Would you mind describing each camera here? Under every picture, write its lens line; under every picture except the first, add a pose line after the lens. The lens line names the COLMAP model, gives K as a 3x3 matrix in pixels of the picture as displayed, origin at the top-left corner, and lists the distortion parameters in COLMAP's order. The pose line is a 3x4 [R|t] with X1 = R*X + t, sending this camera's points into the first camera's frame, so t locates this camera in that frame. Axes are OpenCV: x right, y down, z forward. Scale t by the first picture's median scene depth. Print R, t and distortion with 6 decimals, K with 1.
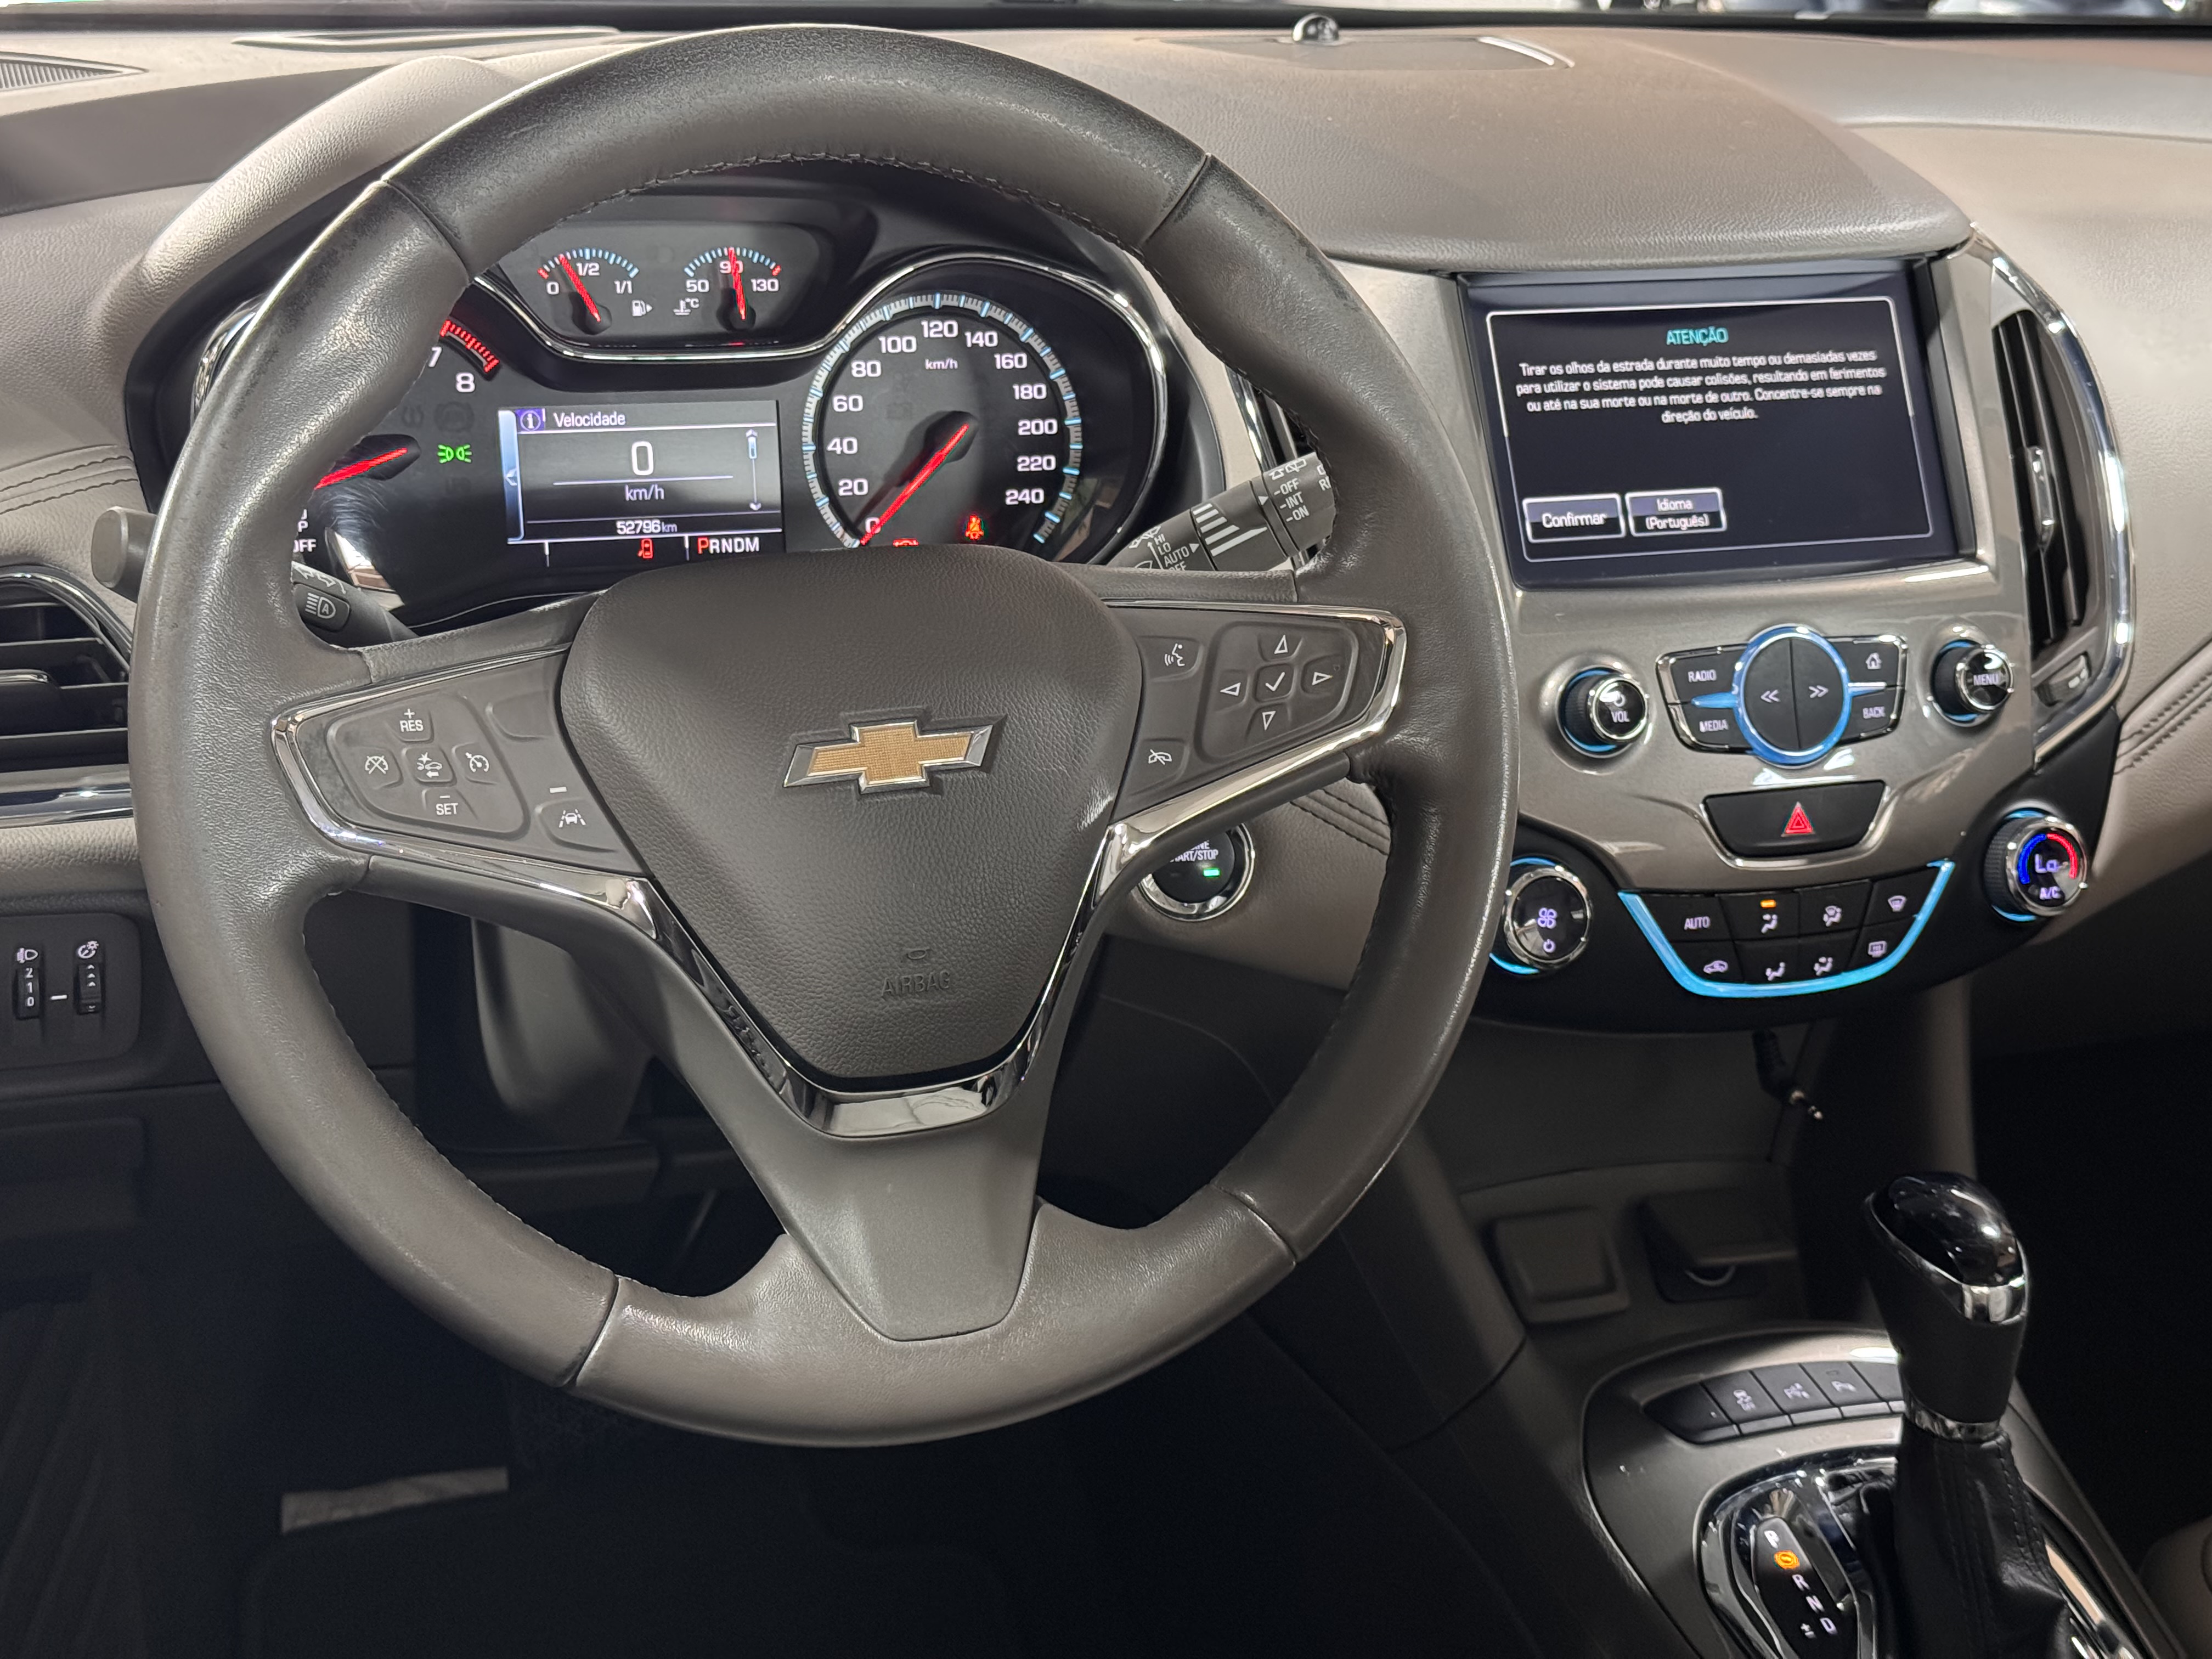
lens RADIAL K [[3132.9, 0, 1104.0], [0, 3132.9, 829.1], [0, 0, 1]] dist [0.135457, -0.004341]
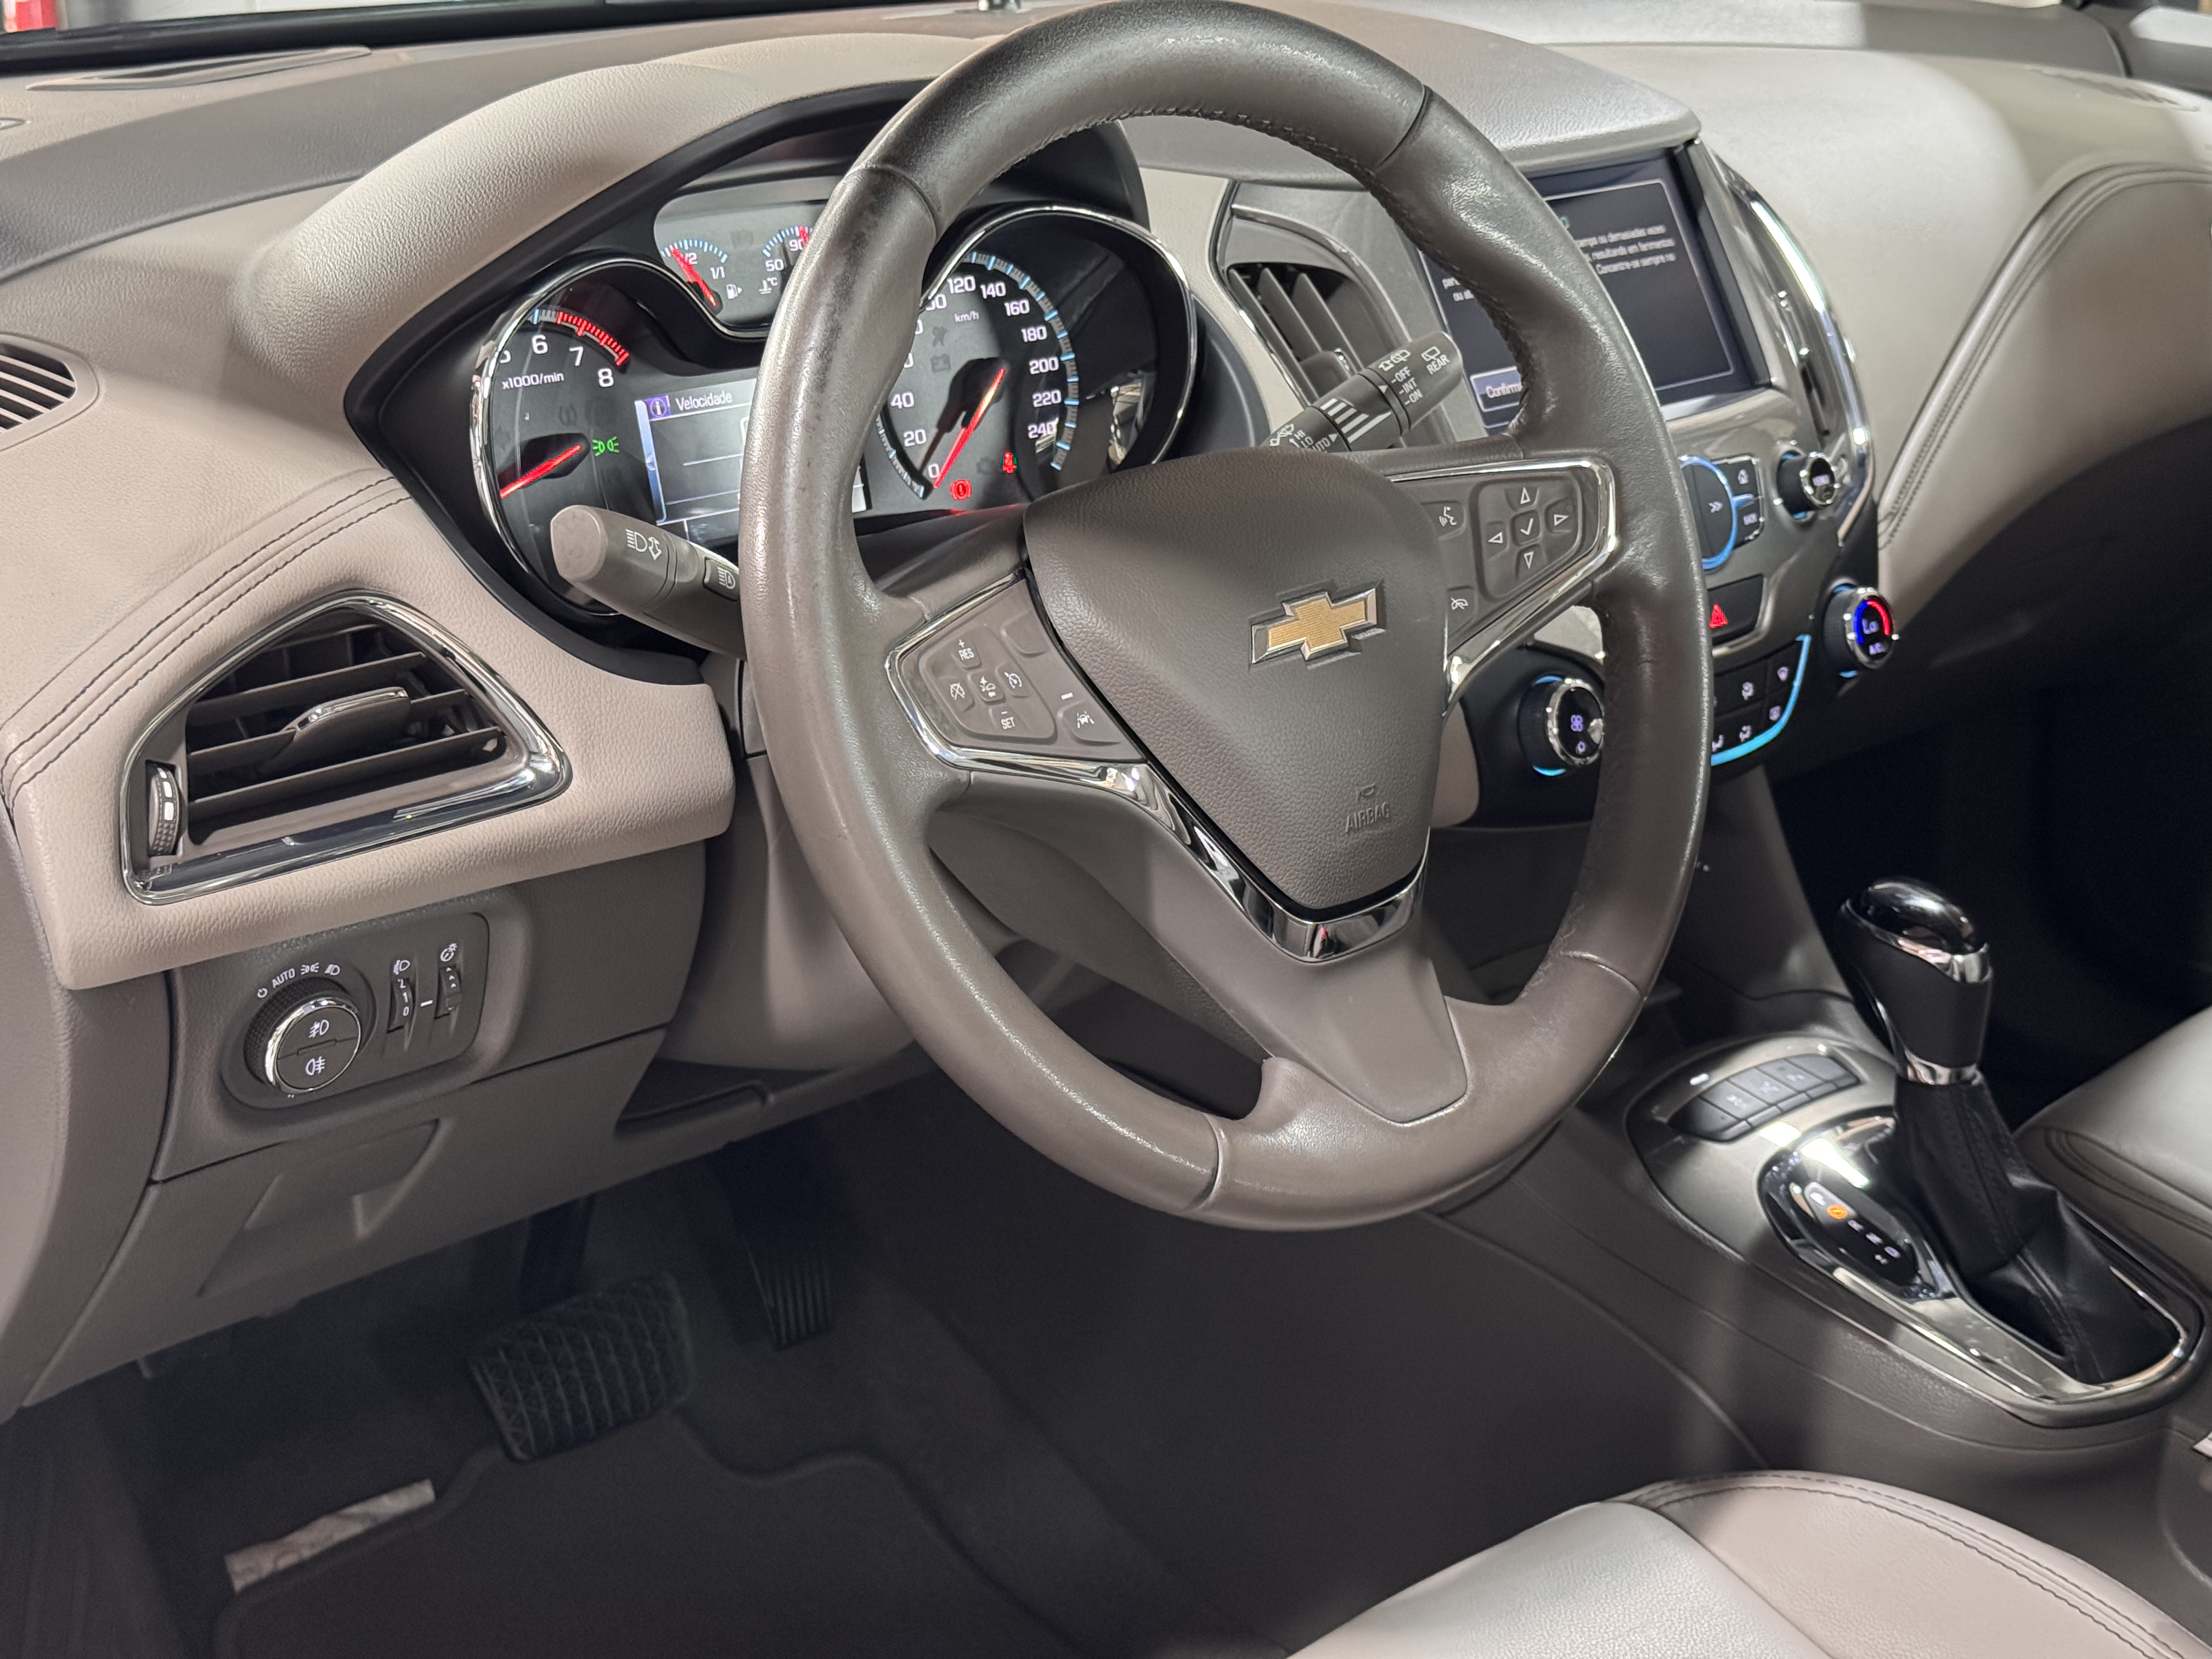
lens RADIAL K [[3132.9, 0, 1104.0], [0, 3132.9, 829.1], [0, 0, 1]] dist [0.135457, -0.004341]
pose [[0.920417, -0.165514, 0.354173, -0.430496], [0.164742, 0.985799, 0.032561, 0.000024], [-0.354532, 0.028378, 0.934613, -0.034528]]
